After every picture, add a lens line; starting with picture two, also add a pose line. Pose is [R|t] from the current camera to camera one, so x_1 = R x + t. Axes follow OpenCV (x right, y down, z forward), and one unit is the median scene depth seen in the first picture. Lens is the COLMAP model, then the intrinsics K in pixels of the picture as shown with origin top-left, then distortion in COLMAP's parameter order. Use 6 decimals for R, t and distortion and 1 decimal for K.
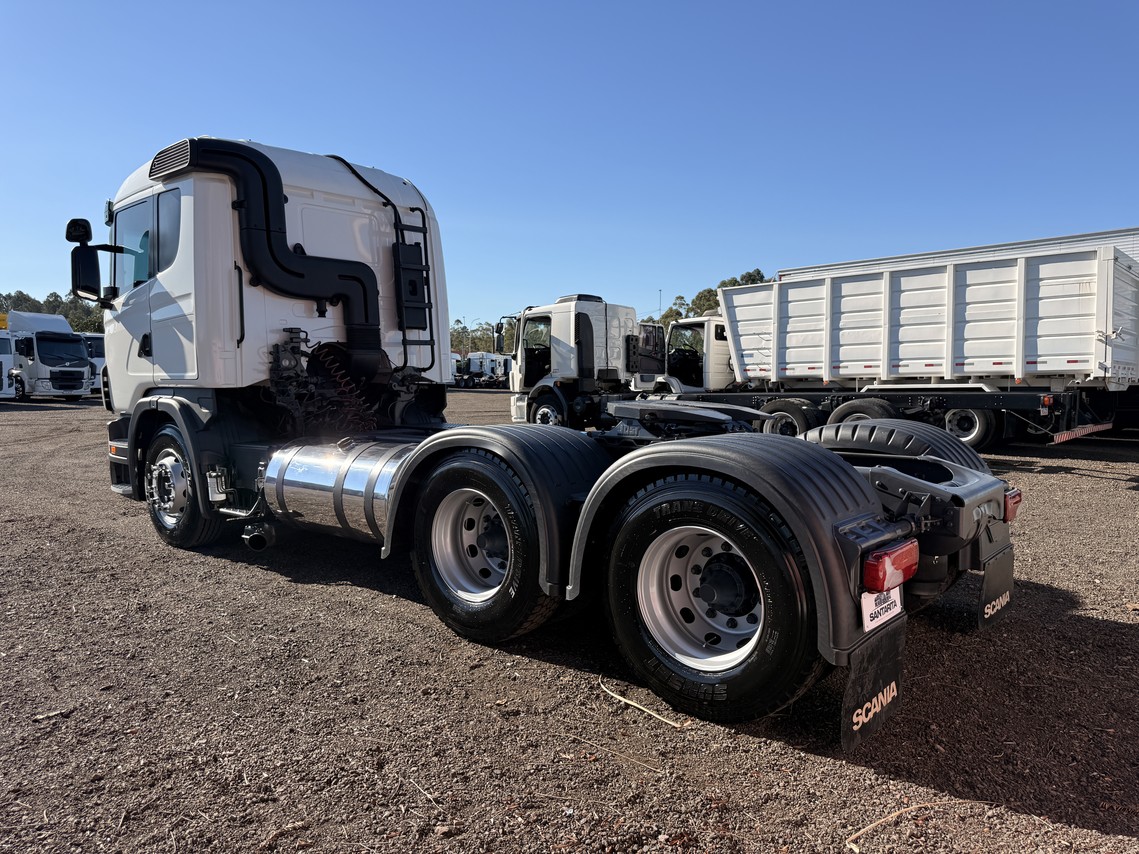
lens RADIAL K [[815.6, 0, 569.5], [0, 815.6, 427.0], [0, 0, 1]] dist [0.112906, -0.189249]
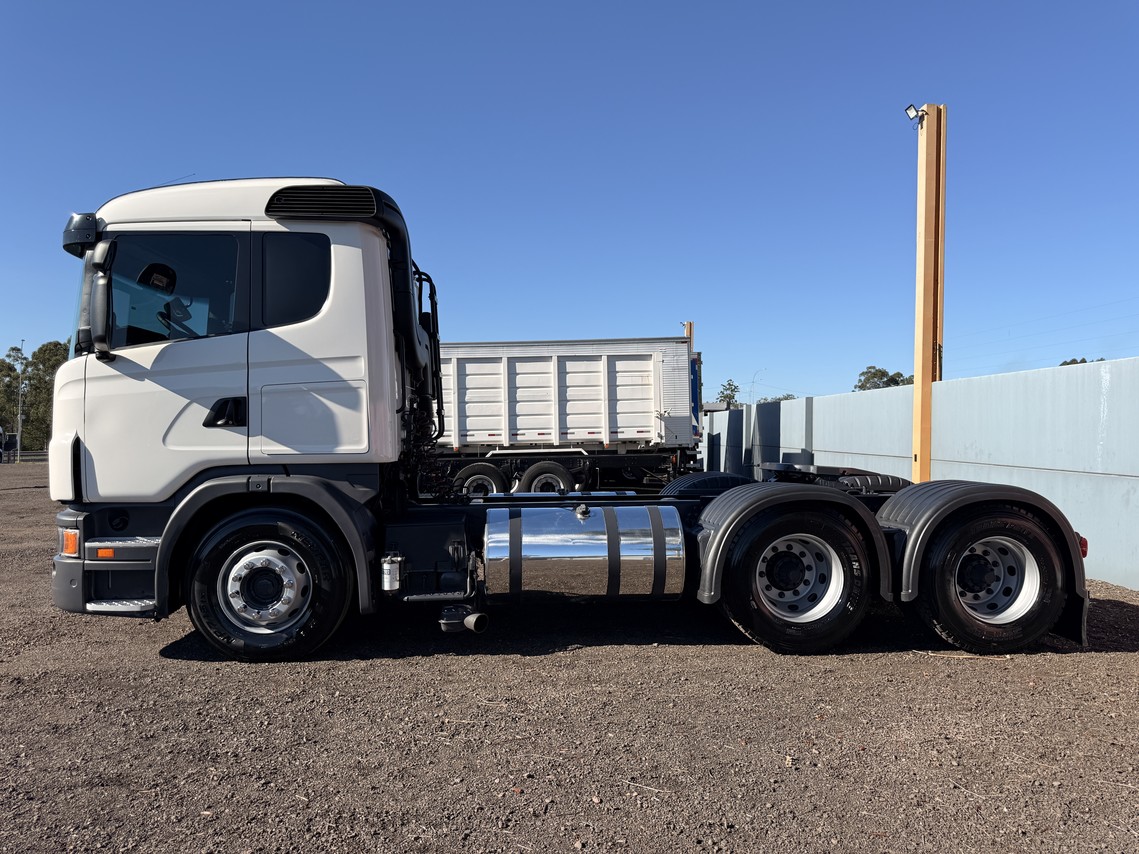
lens RADIAL K [[815.6, 0, 569.5], [0, 815.6, 427.0], [0, 0, 1]] dist [0.112906, -0.189249]
pose [[0.709977, 0.007351, 0.704186, -0.416612], [0.048512, 0.997060, -0.059320, -0.010732], [-0.702552, 0.076278, 0.707533, 0.103323]]
